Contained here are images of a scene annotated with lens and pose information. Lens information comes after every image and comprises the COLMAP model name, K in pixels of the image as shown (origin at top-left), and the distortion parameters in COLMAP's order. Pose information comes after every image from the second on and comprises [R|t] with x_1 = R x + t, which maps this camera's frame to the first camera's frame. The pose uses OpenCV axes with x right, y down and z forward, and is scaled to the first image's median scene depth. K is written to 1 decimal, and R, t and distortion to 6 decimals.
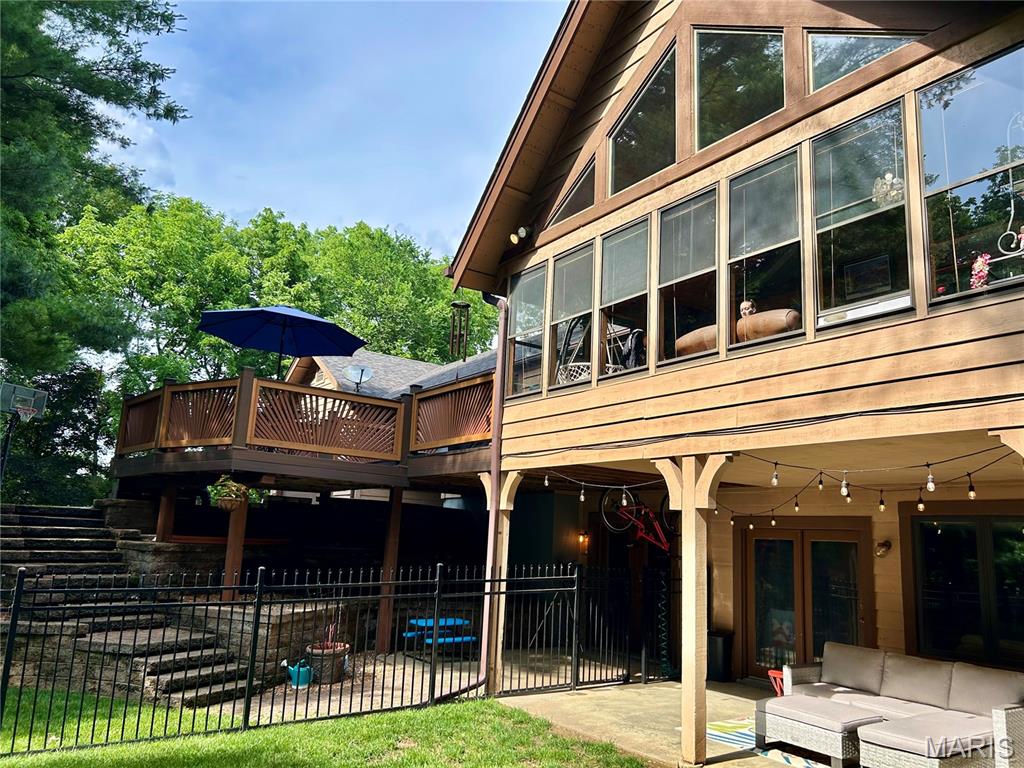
lens RADIAL K [[789.9, 0, 514.8], [0, 789.9, 390.9], [0, 0, 1]] dist [0.074251, -0.058566]
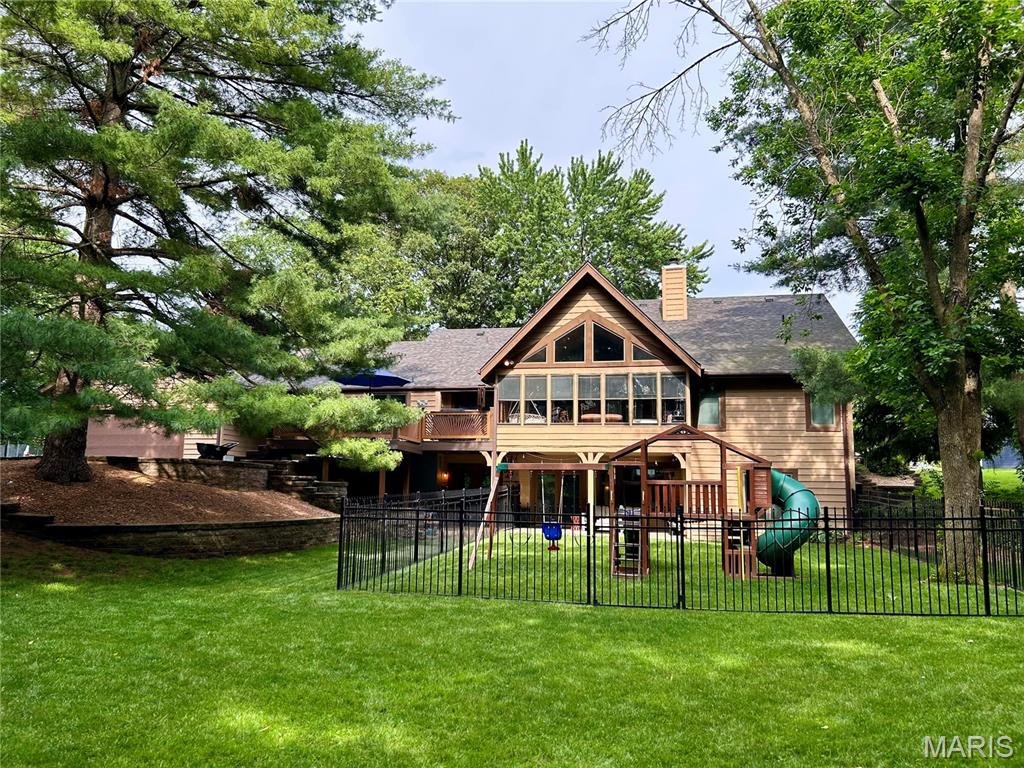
lens RADIAL K [[789.9, 0, 508.2], [0, 789.9, 385.3], [0, 0, 1]] dist [0.074251, -0.058566]
pose [[0.707810, 0.060605, 0.703798, -2.319048], [-0.118085, 0.992445, 0.033297, -0.263454], [-0.696463, -0.106676, 0.709620, -1.107659]]
